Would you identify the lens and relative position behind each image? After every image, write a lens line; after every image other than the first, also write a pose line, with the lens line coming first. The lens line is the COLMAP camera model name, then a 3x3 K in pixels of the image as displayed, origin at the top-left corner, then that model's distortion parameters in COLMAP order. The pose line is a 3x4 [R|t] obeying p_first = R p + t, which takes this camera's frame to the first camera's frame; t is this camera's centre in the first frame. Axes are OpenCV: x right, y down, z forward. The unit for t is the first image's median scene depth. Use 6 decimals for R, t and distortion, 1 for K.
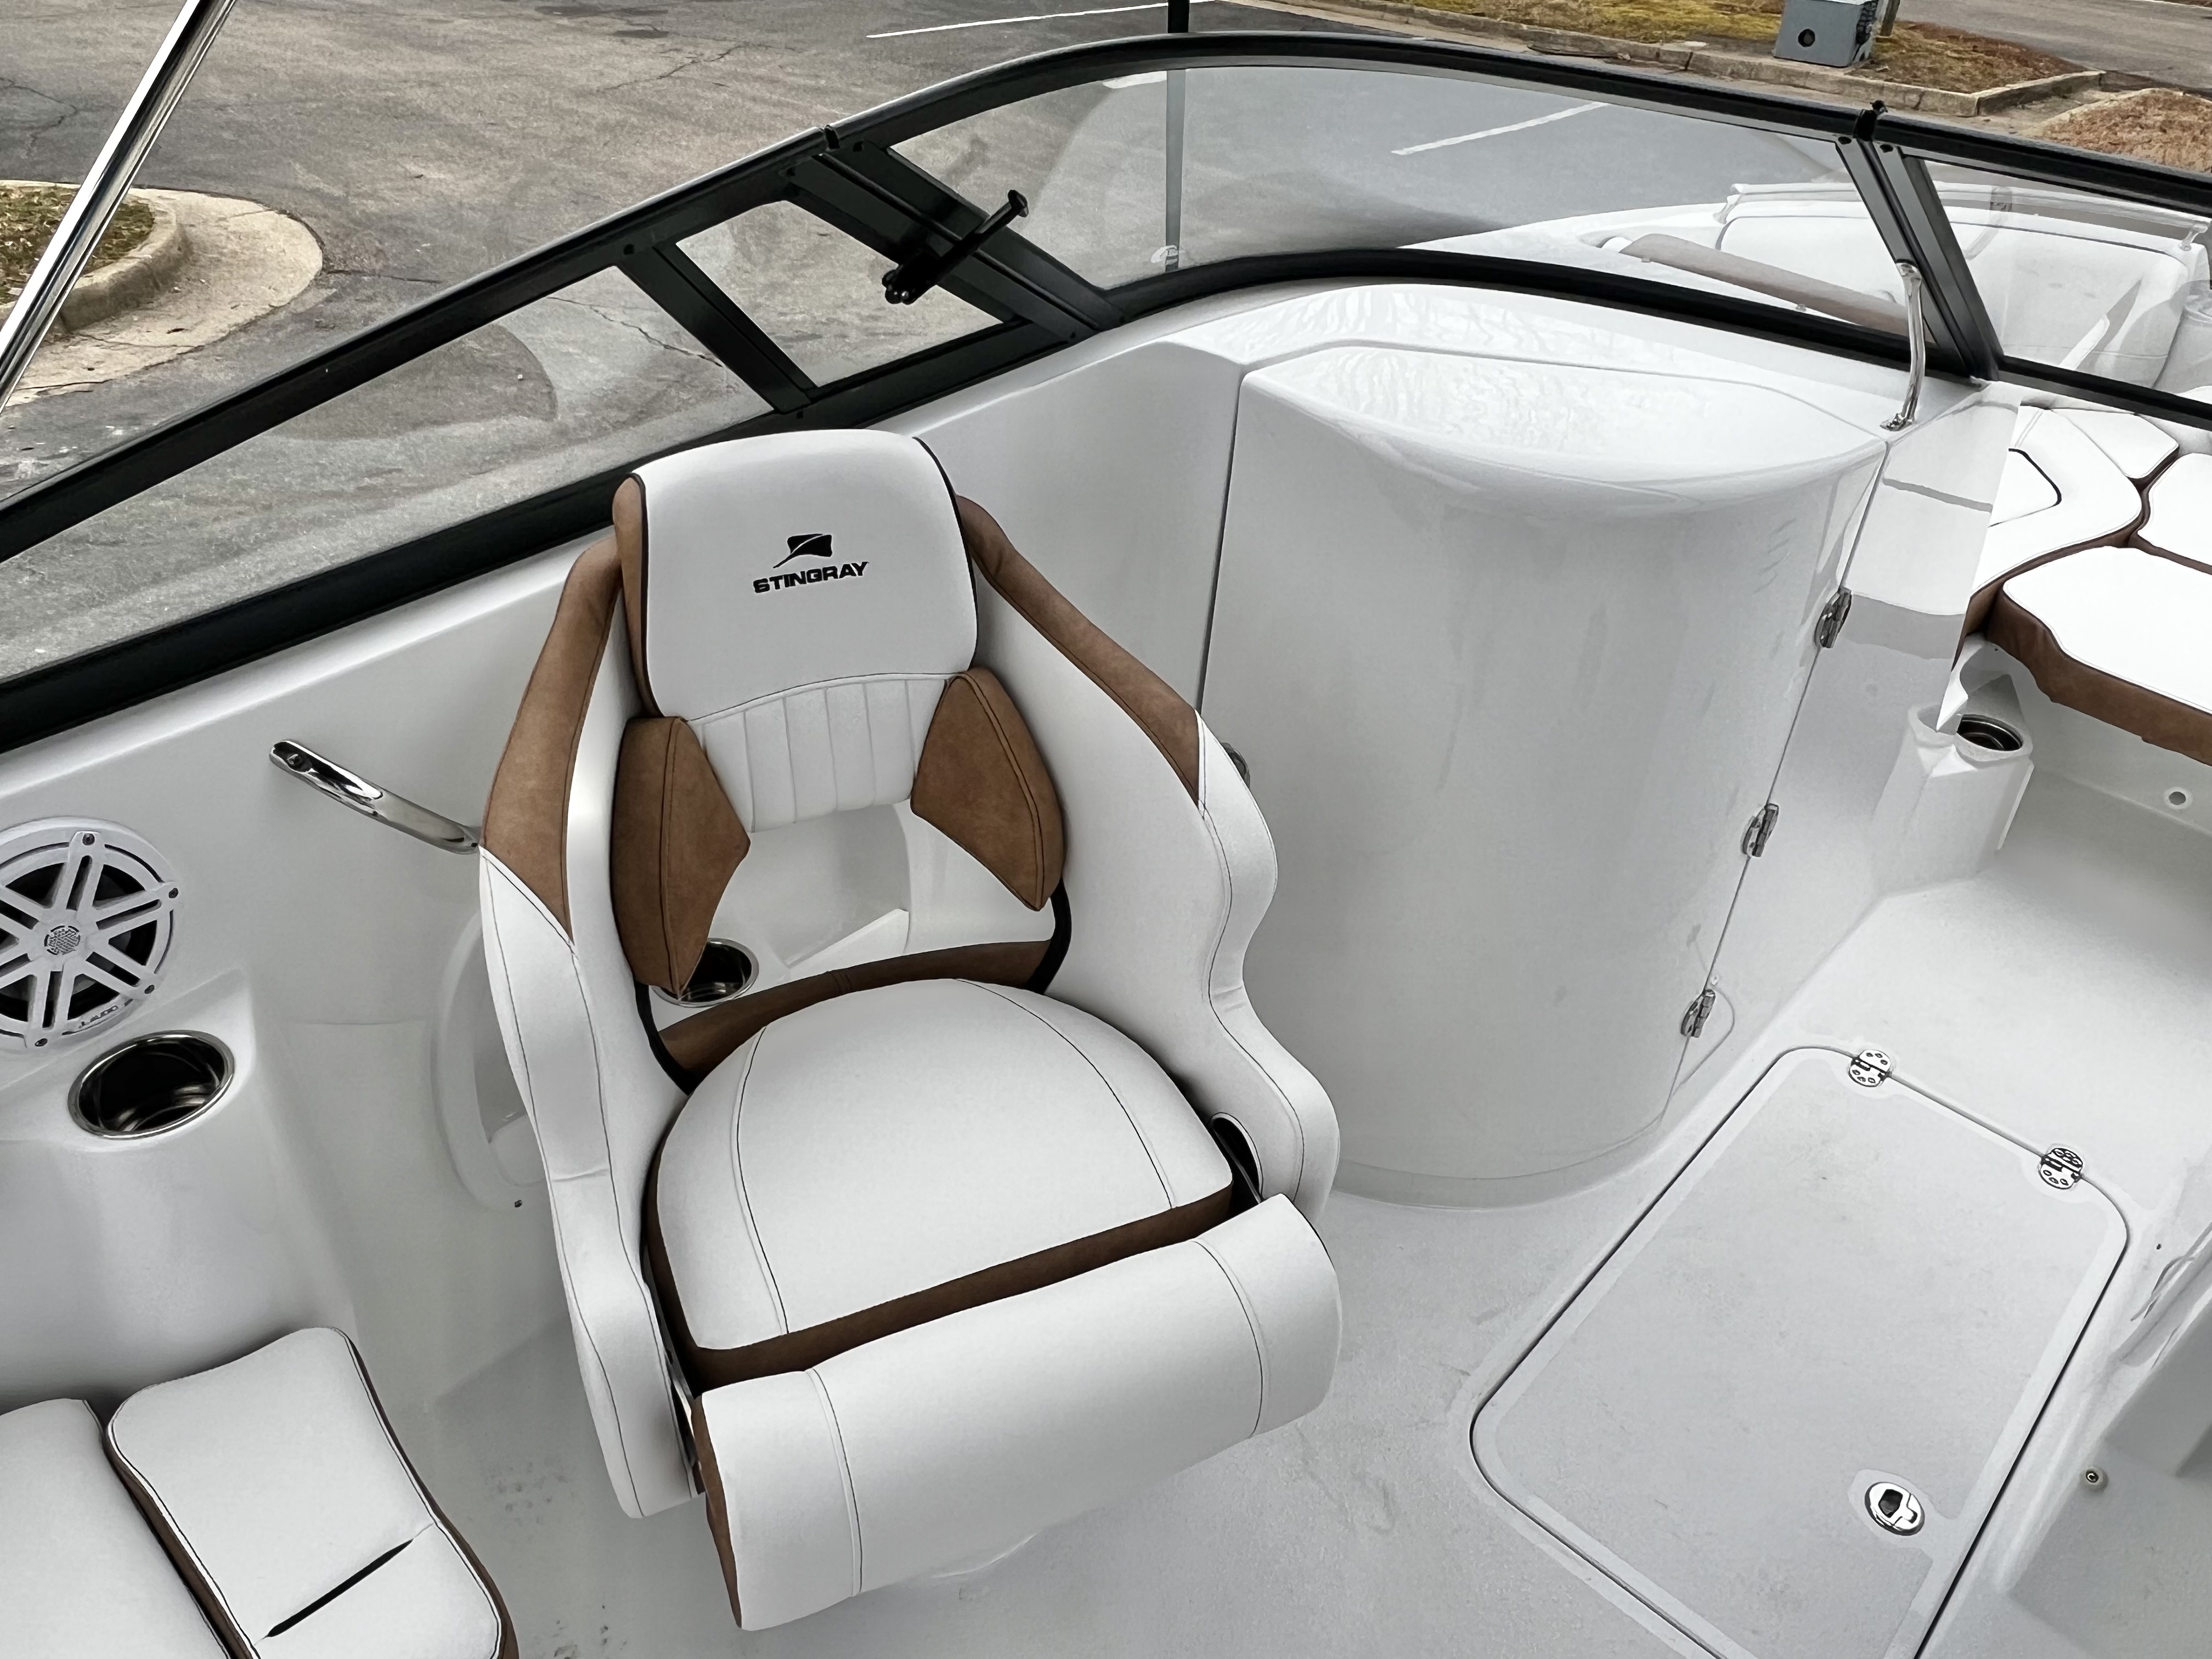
lens RADIAL K [[1644.1, 0, 1095.3], [0, 1644.1, 829.7], [0, 0, 1]] dist [-0.003162, -0.002257]
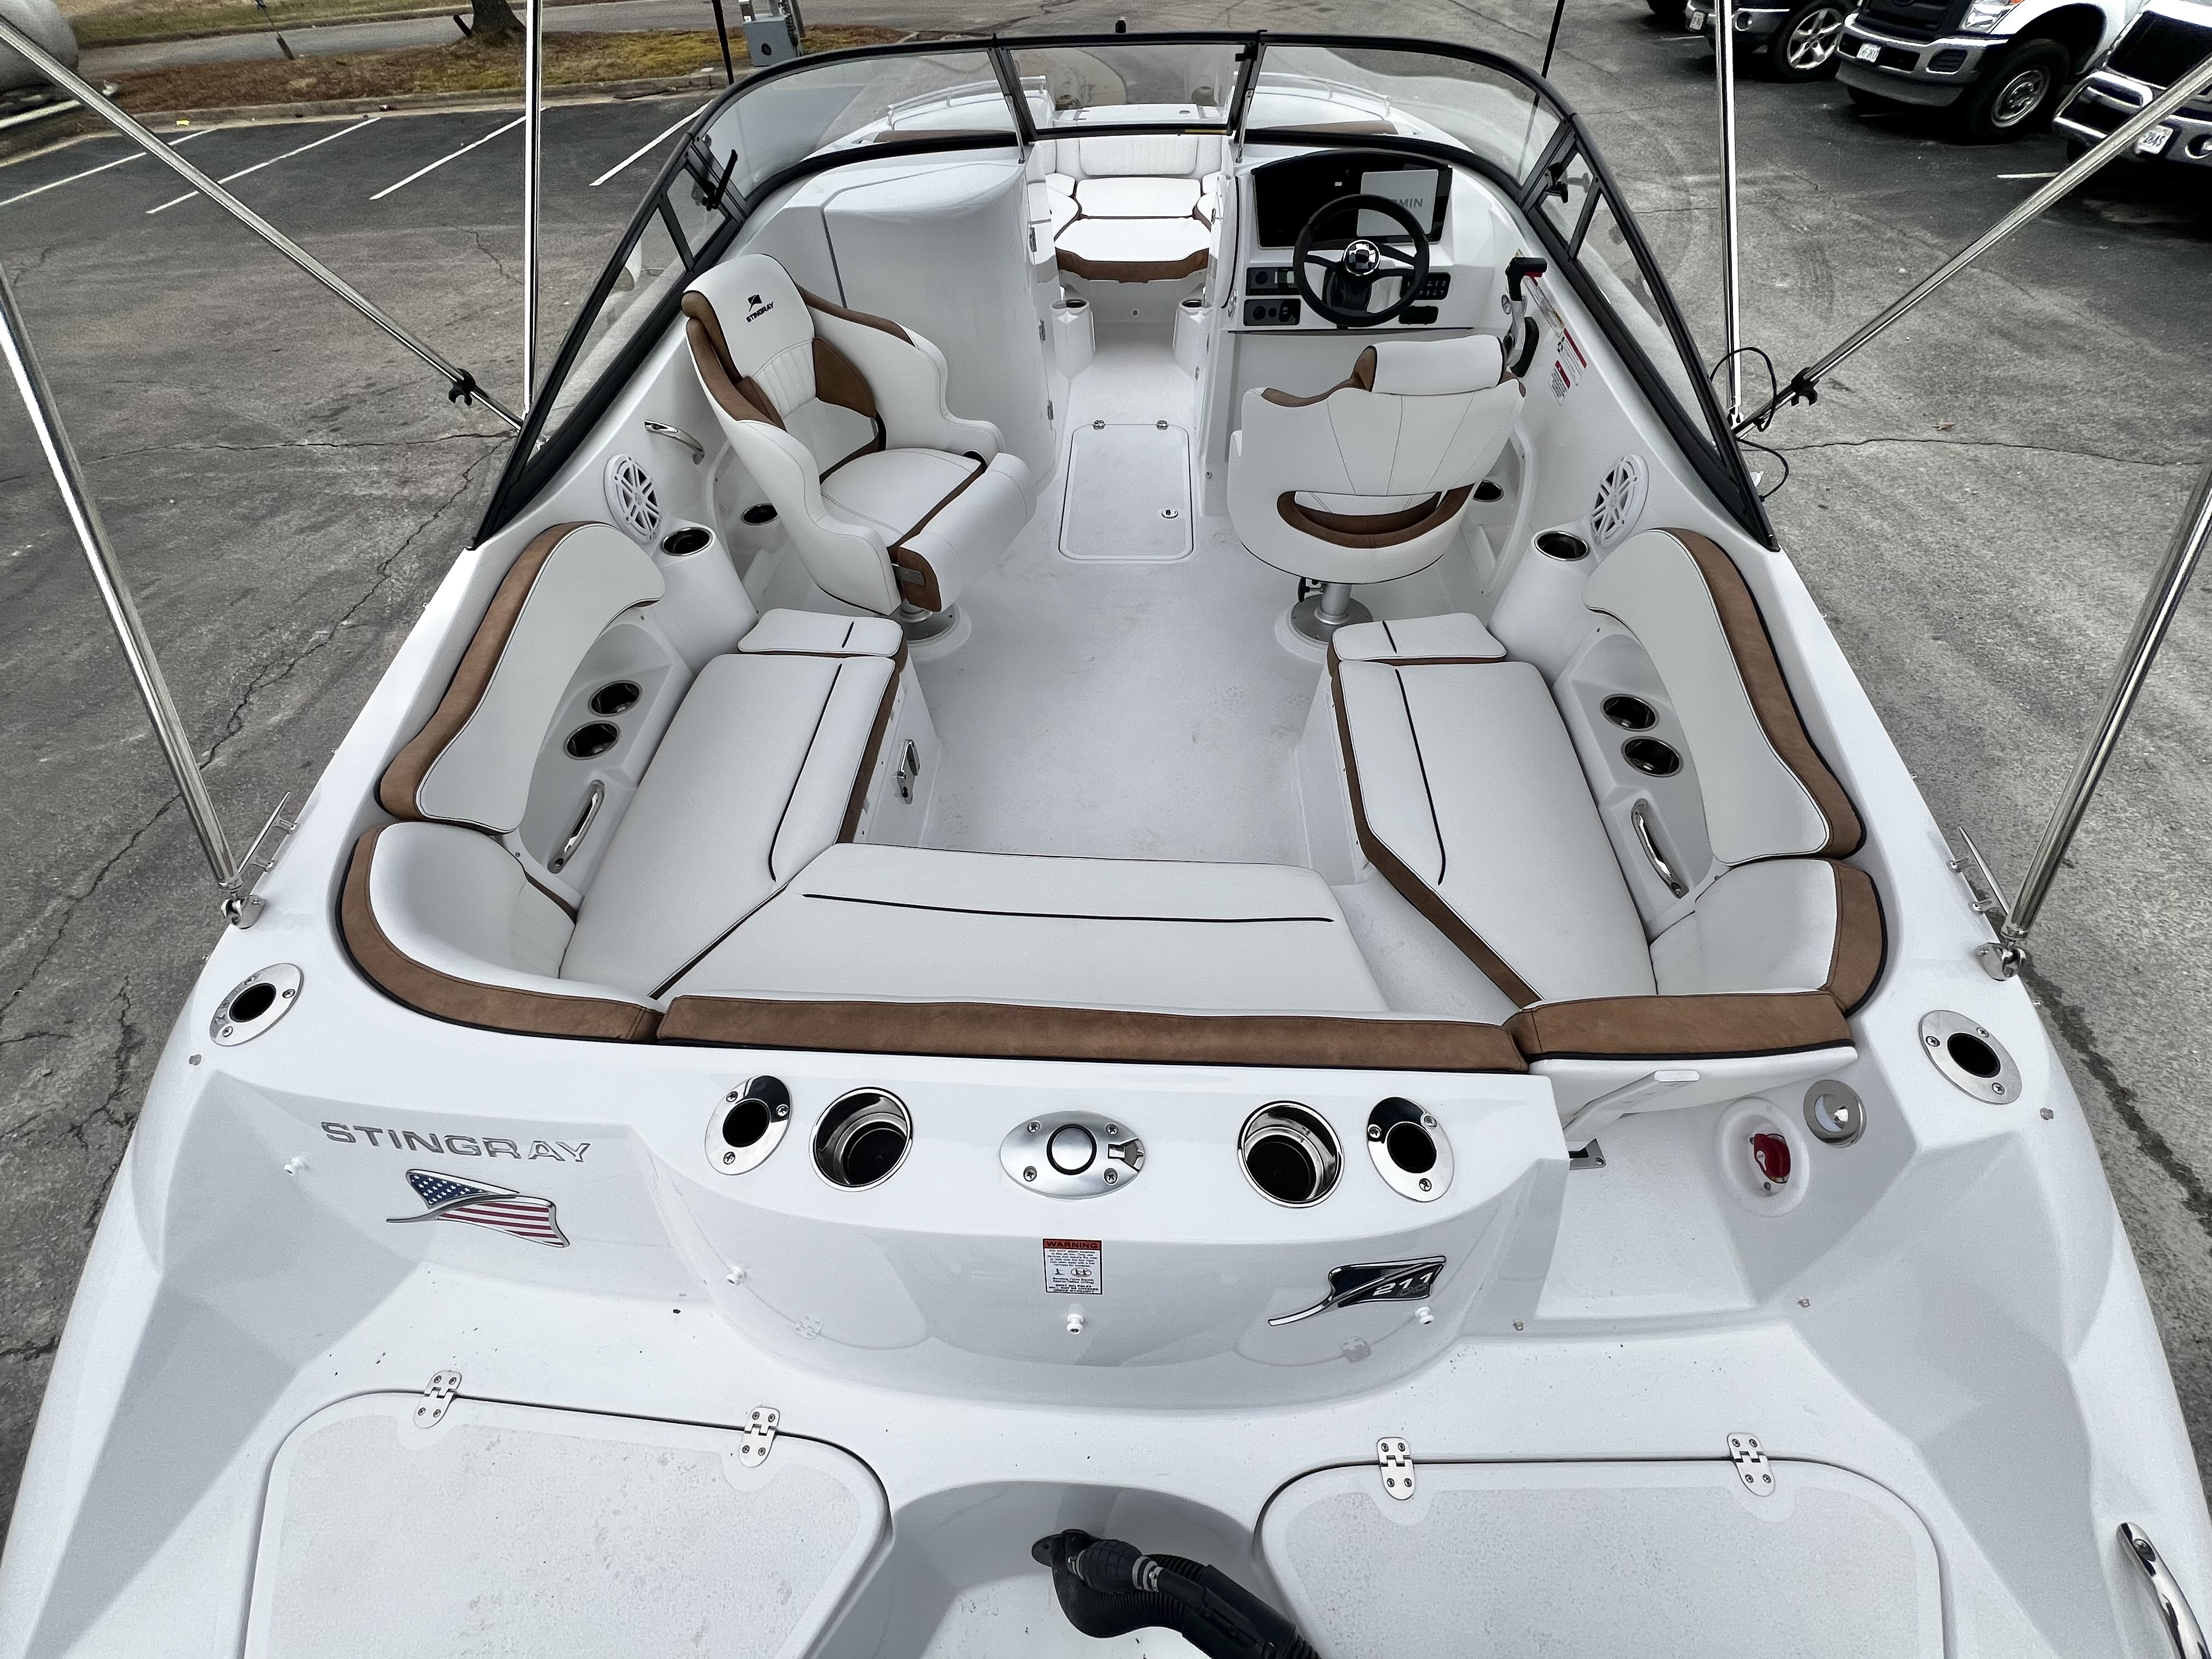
lens RADIAL K [[881.0, 0, 1102.0], [0, 881.0, 831.6], [0, 0, 1]] dist [-0.003511, 0.000582]
pose [[0.760478, -0.546867, 0.350157, -0.623019], [0.435031, 0.829390, 0.350513, 0.263316], [-0.482101, -0.114229, 0.868637, -0.594452]]
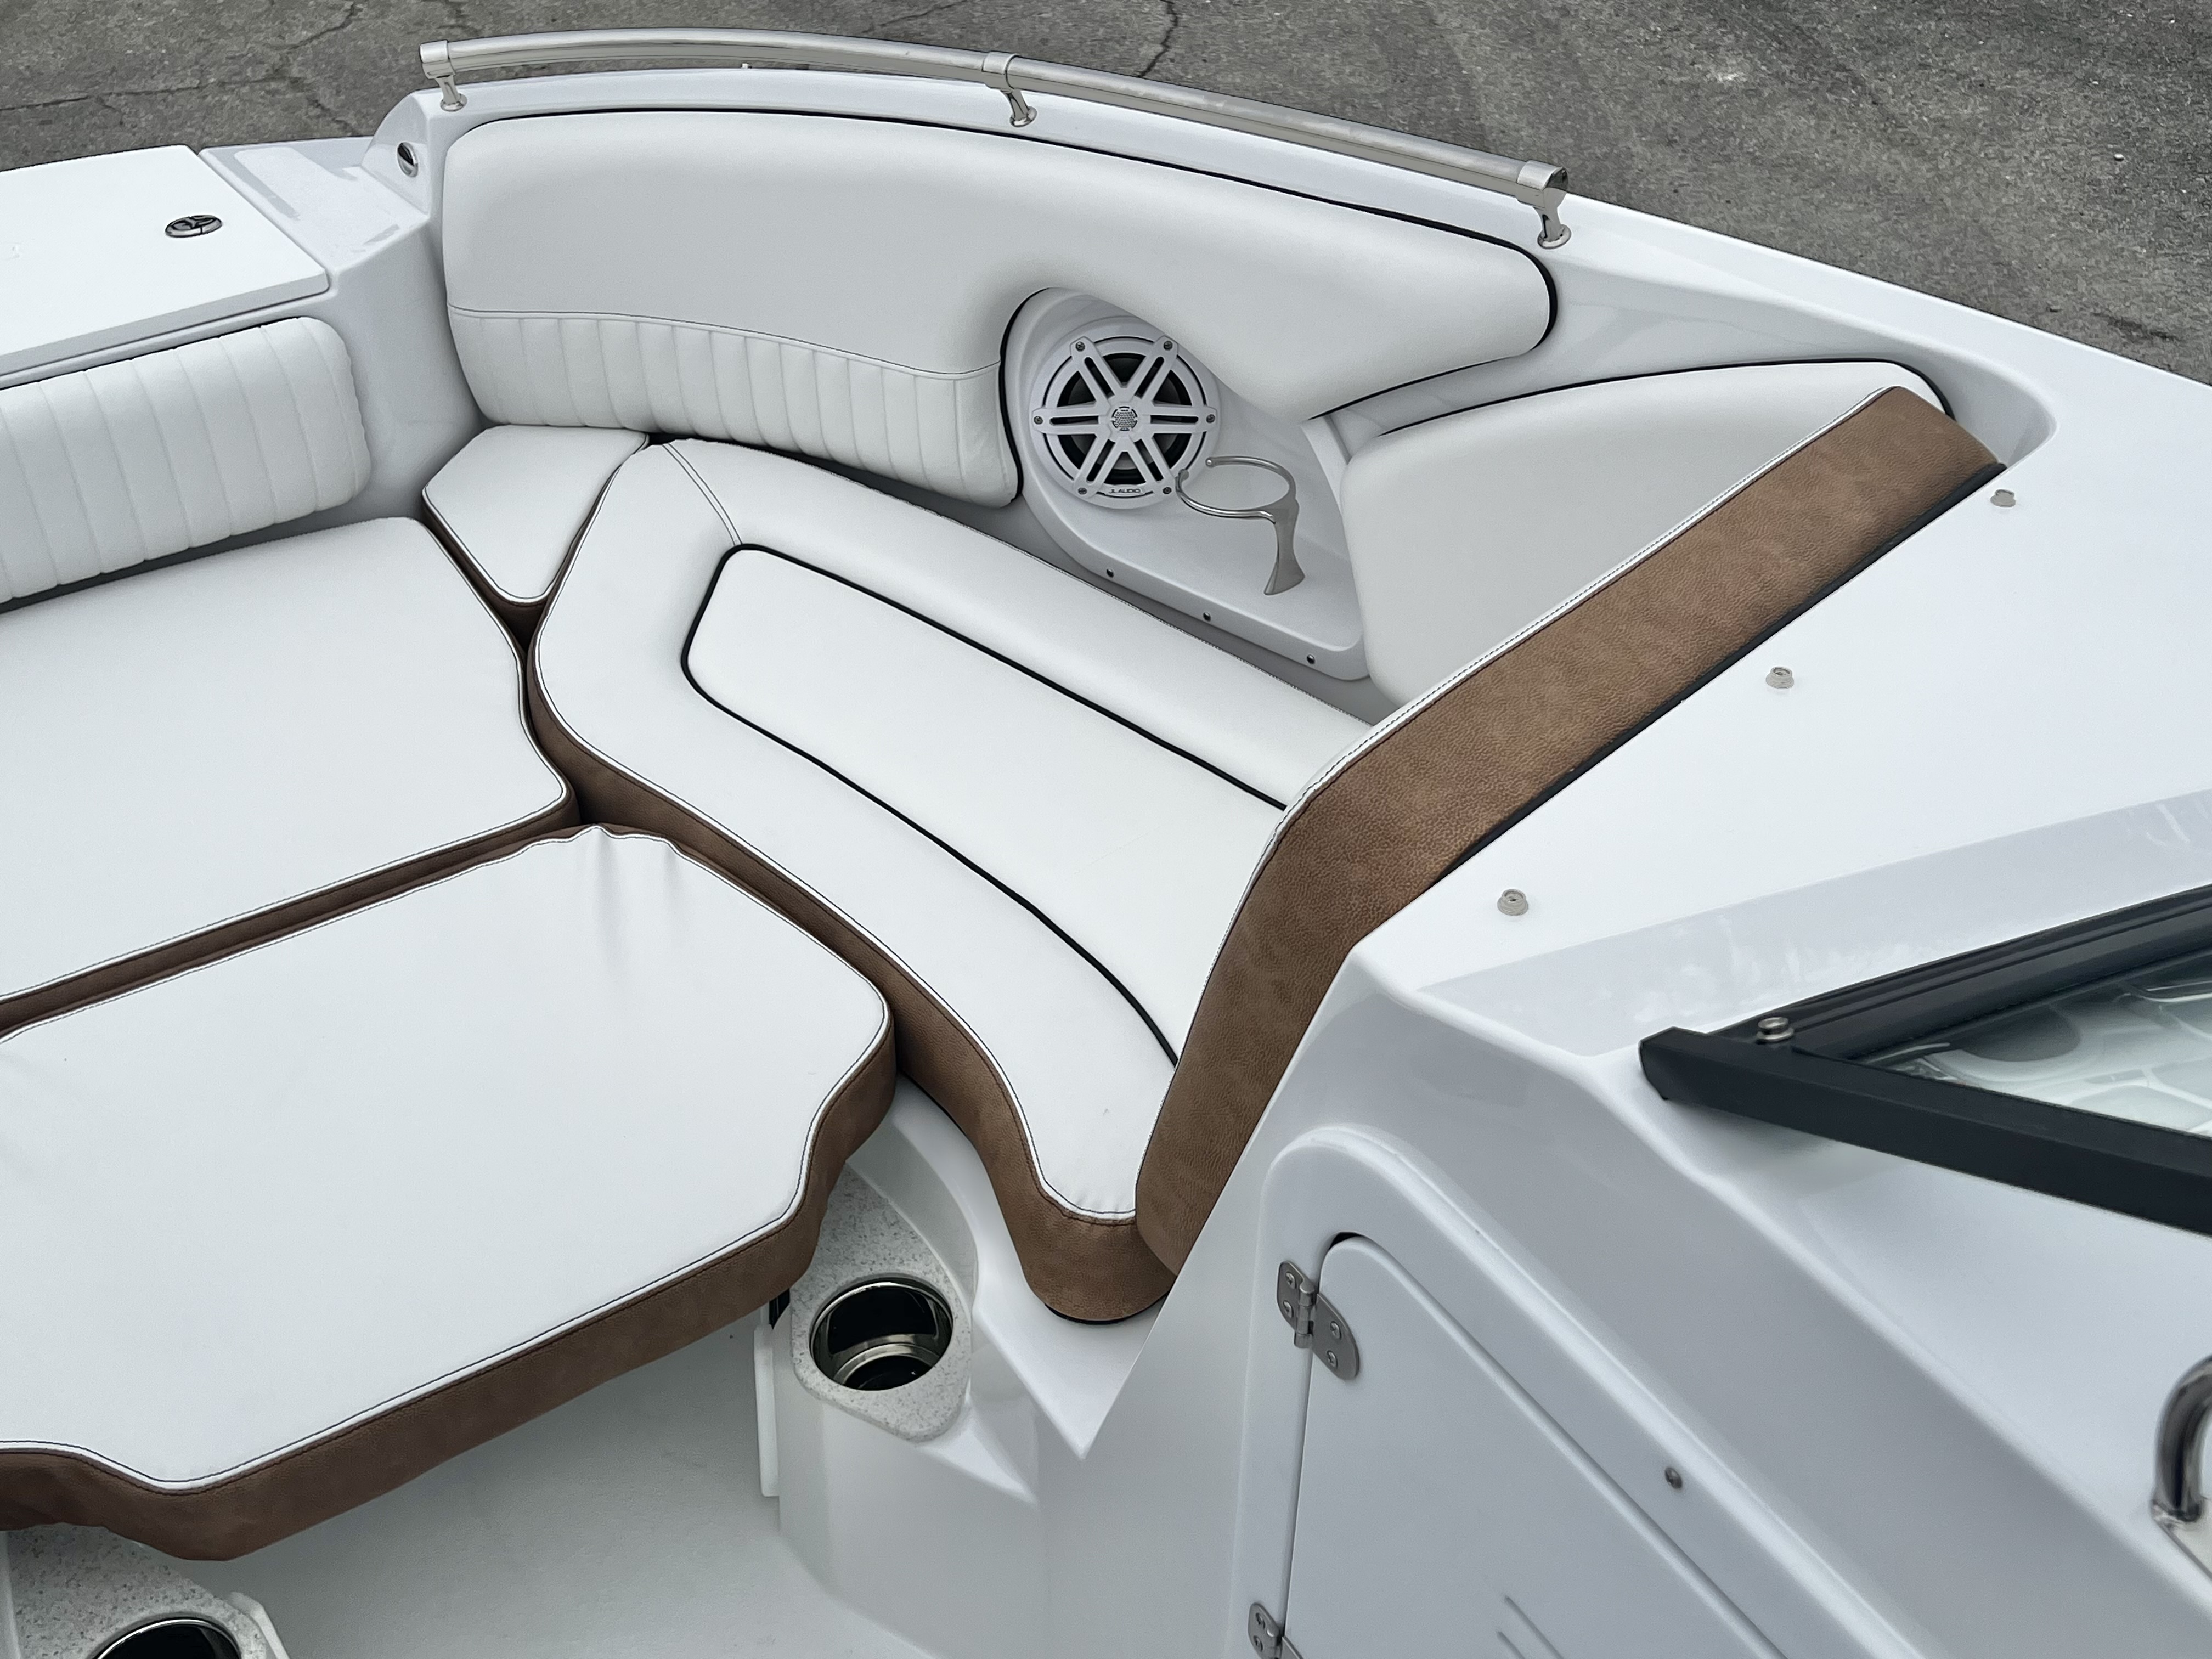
lens RADIAL K [[2311.3, 0, 1116.4], [0, 2311.3, 824.1], [0, 0, 1]] dist [0.132682, -0.309917]
pose [[0.248825, -0.646364, 0.721318, 0.484067], [0.592384, 0.690765, 0.414638, -0.451638], [-0.766269, 0.324125, 0.554775, 0.650470]]
